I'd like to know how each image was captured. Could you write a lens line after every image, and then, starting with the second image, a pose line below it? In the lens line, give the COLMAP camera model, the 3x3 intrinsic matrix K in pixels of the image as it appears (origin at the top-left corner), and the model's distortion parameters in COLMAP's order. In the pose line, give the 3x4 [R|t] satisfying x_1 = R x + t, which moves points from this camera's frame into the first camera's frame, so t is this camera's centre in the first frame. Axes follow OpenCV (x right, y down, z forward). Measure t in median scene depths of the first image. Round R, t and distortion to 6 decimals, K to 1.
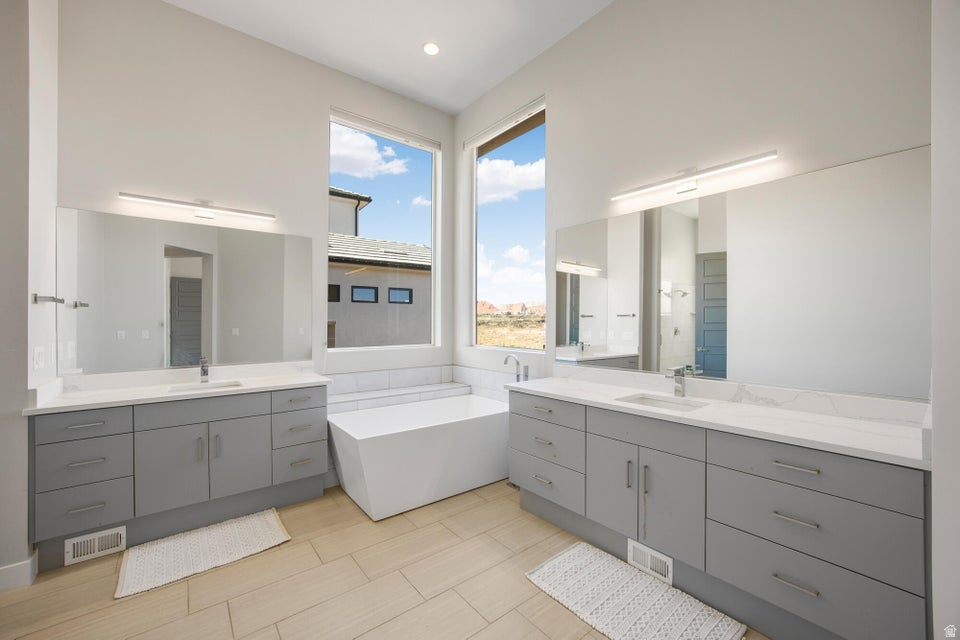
lens RADIAL K [[378.2, 0, 480.0], [0, 378.2, 320.0], [0, 0, 1]] dist [0.015748, -0.000153]
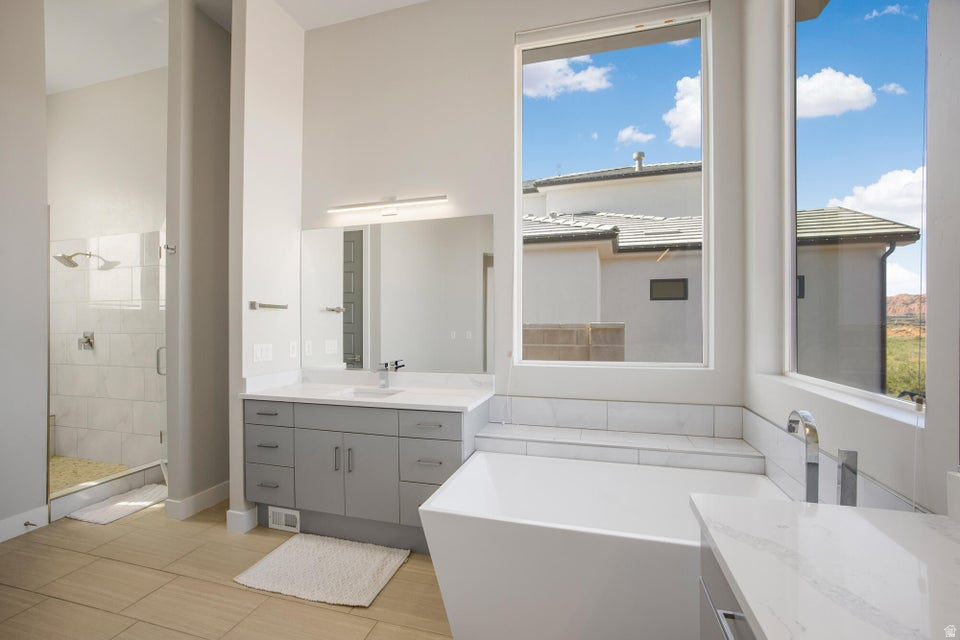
lens RADIAL K [[410.3, 0, 480.0], [0, 410.3, 320.0], [0, 0, 1]] dist [-0.024920, 0.000085]
pose [[0.600838, -0.009603, -0.799313, 0.250660], [0.002613, 0.999946, -0.010050, 0.005283], [0.799367, 0.003950, 0.600831, 0.584712]]
